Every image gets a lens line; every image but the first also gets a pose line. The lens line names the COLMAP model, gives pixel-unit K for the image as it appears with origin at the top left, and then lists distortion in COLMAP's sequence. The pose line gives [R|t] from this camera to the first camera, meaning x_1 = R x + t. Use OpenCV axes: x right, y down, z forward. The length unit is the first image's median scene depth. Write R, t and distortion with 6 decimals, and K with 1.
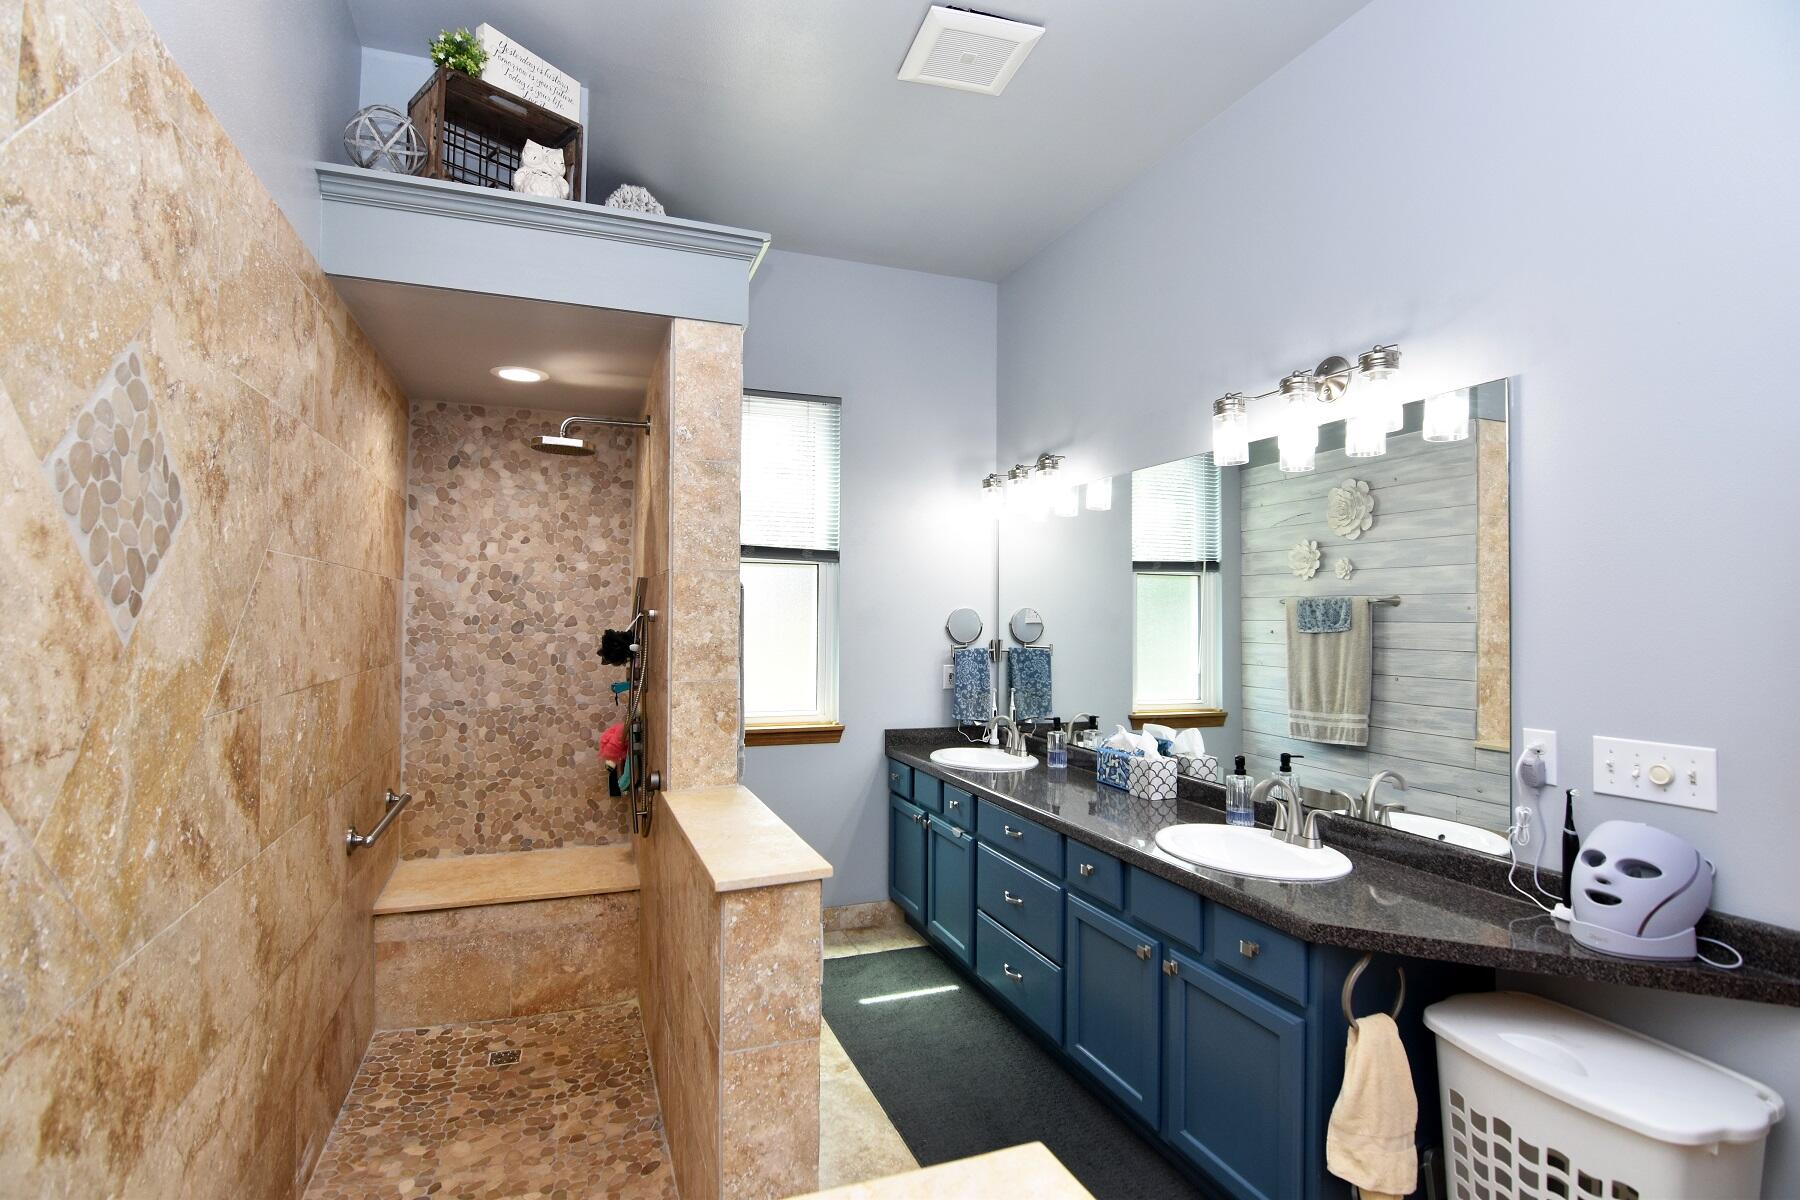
lens RADIAL K [[869.6, 0, 894.8], [0, 869.6, 591.4], [0, 0, 1]] dist [-0.002468, -0.008786]
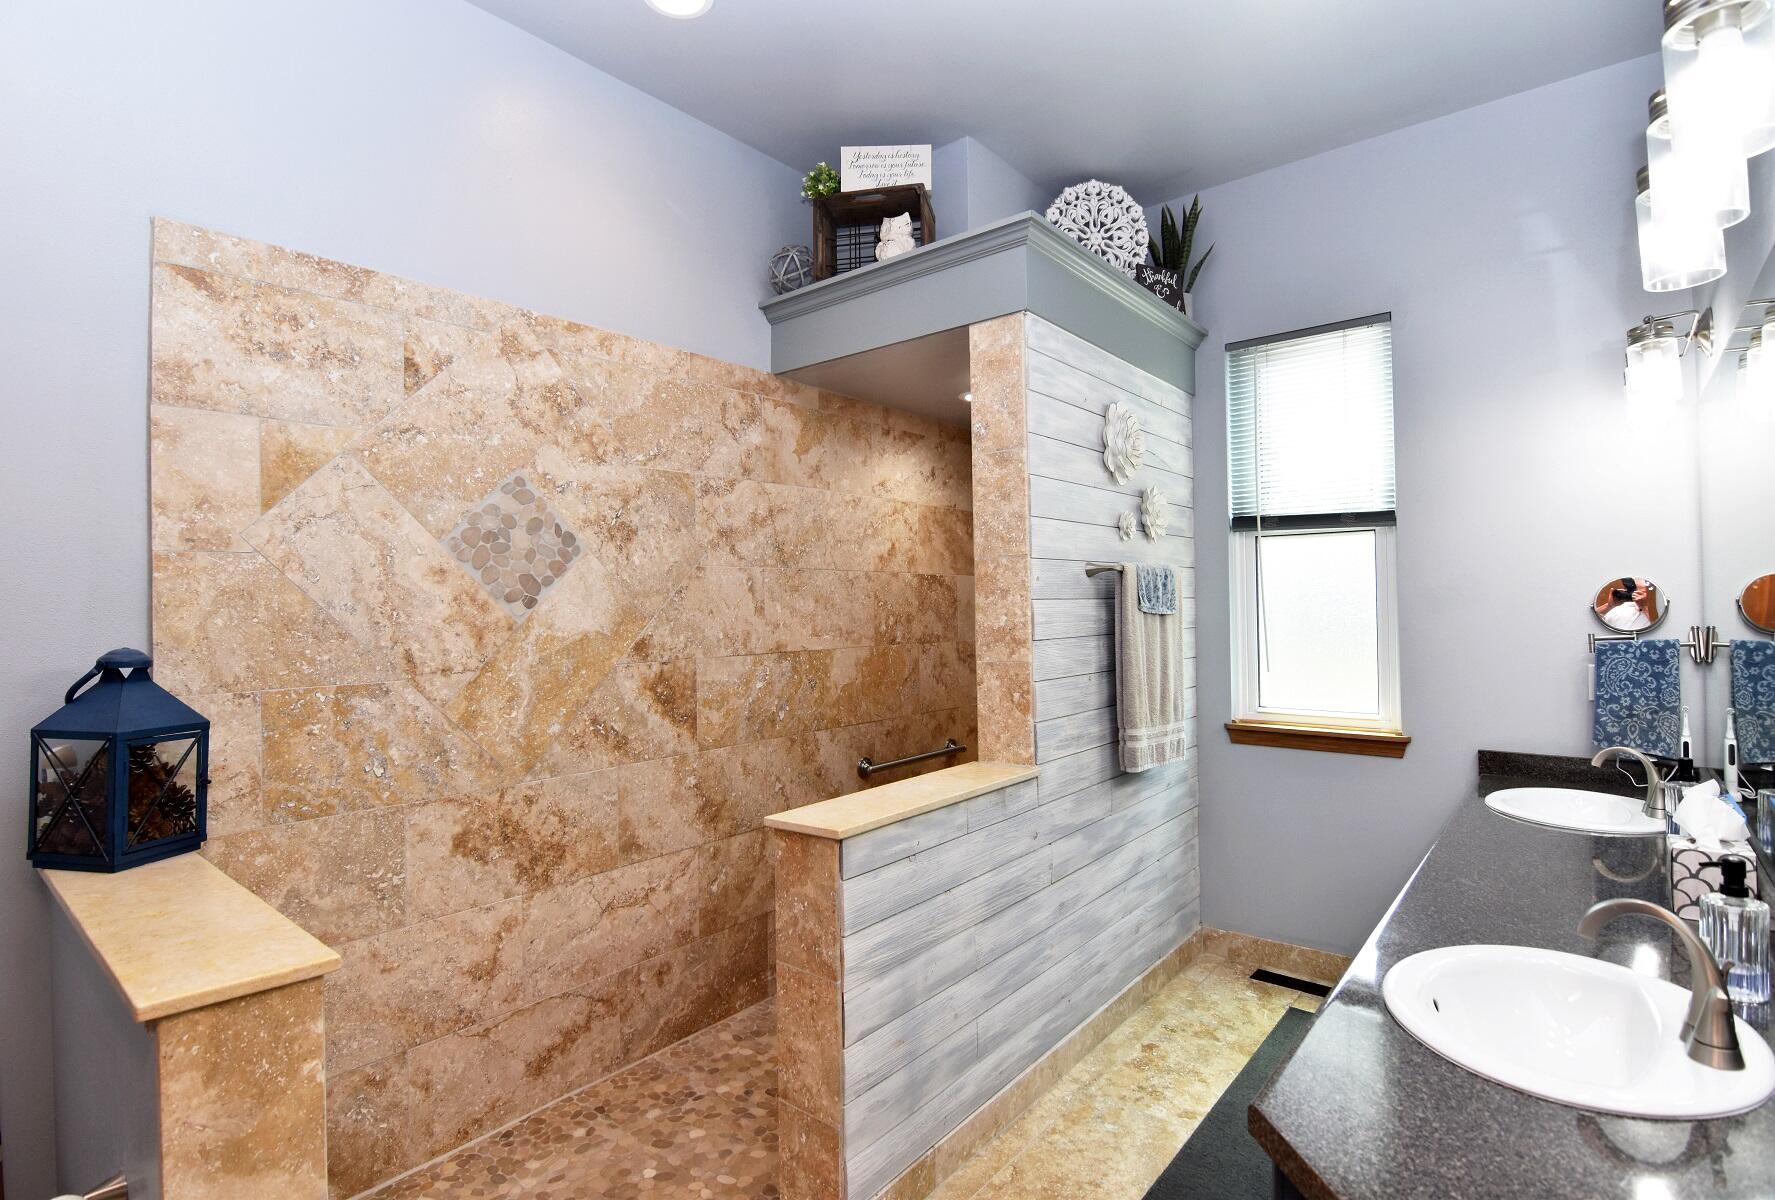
lens RADIAL K [[879.1, 0, 883.1], [0, 879.1, 591.4], [0, 0, 1]] dist [-0.005938, -0.001185]
pose [[0.492561, -0.028290, -0.869818, 0.664193], [0.042459, 0.999062, -0.008449, 0.021811], [0.869241, -0.032770, 0.493301, 0.372503]]
